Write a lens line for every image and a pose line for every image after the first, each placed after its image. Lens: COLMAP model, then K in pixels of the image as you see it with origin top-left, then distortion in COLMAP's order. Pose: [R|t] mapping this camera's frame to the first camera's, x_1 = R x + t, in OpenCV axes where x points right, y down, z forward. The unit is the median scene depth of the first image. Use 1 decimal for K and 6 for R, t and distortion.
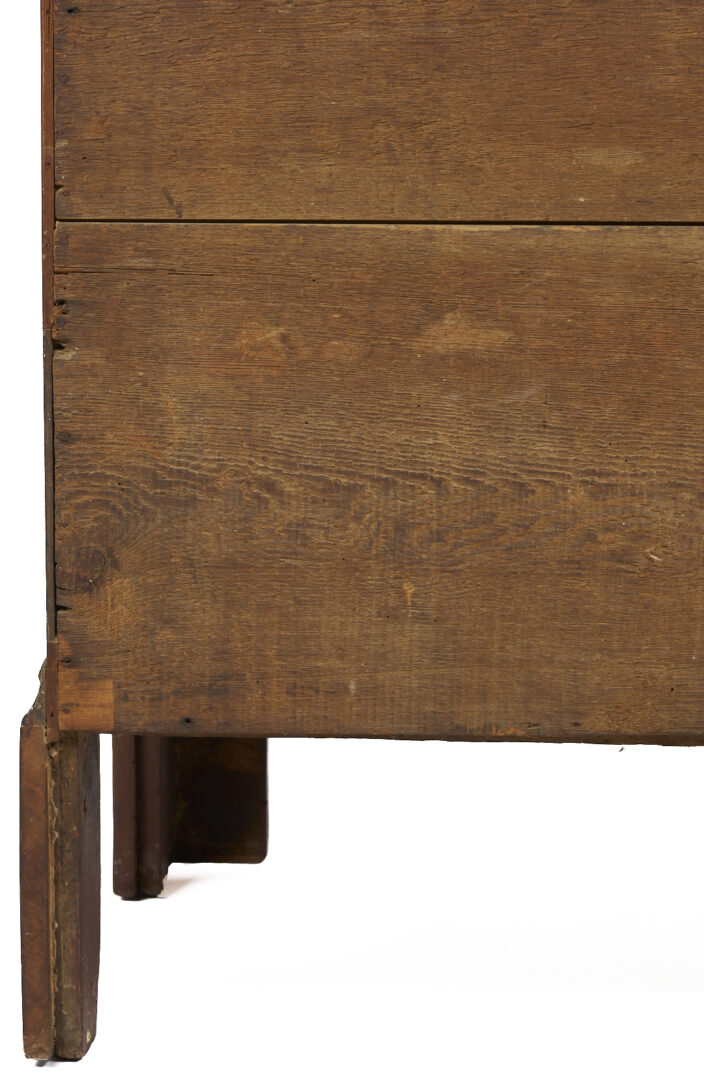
lens RADIAL K [[2926.2, 0, 356.0], [0, 2926.2, 541.6], [0, 0, 1]] dist [-0.091620, 0.000000]
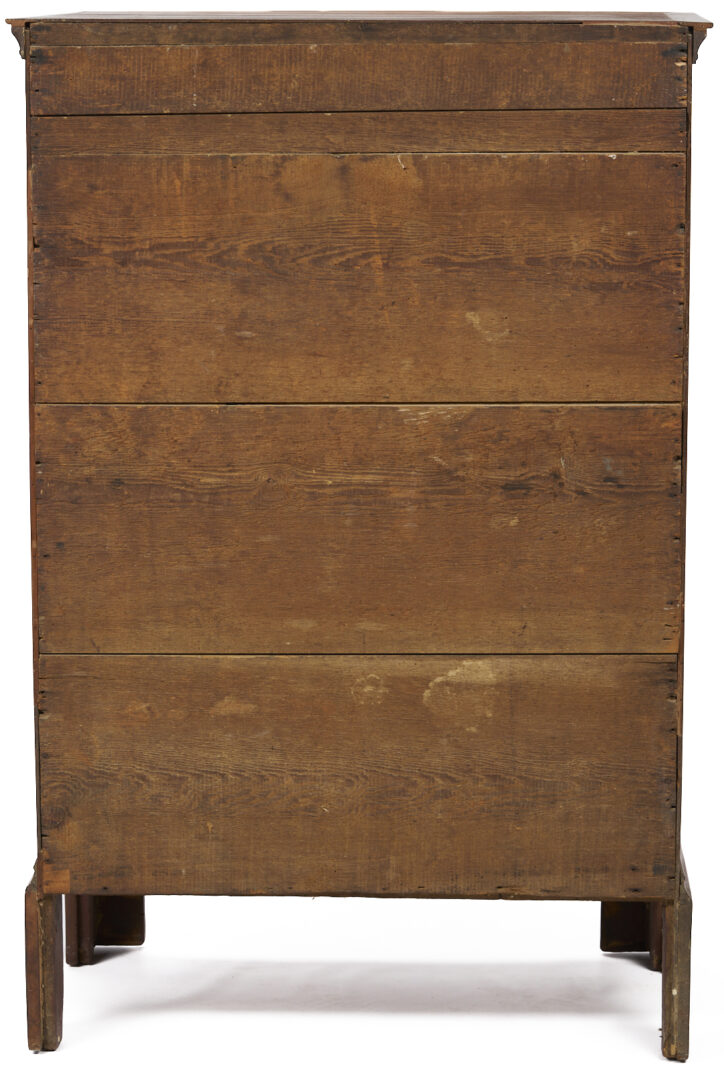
lens RADIAL K [[2871.7, 0, 358.8], [0, 2871.7, 539.6], [0, 0, 1]] dist [-0.128696, 0.000000]
pose [[0.999116, -0.011507, 0.040425, 0.044413], [0.011300, 0.999922, 0.005327, -0.199990], [-0.040483, -0.004866, 0.999168, -1.068890]]
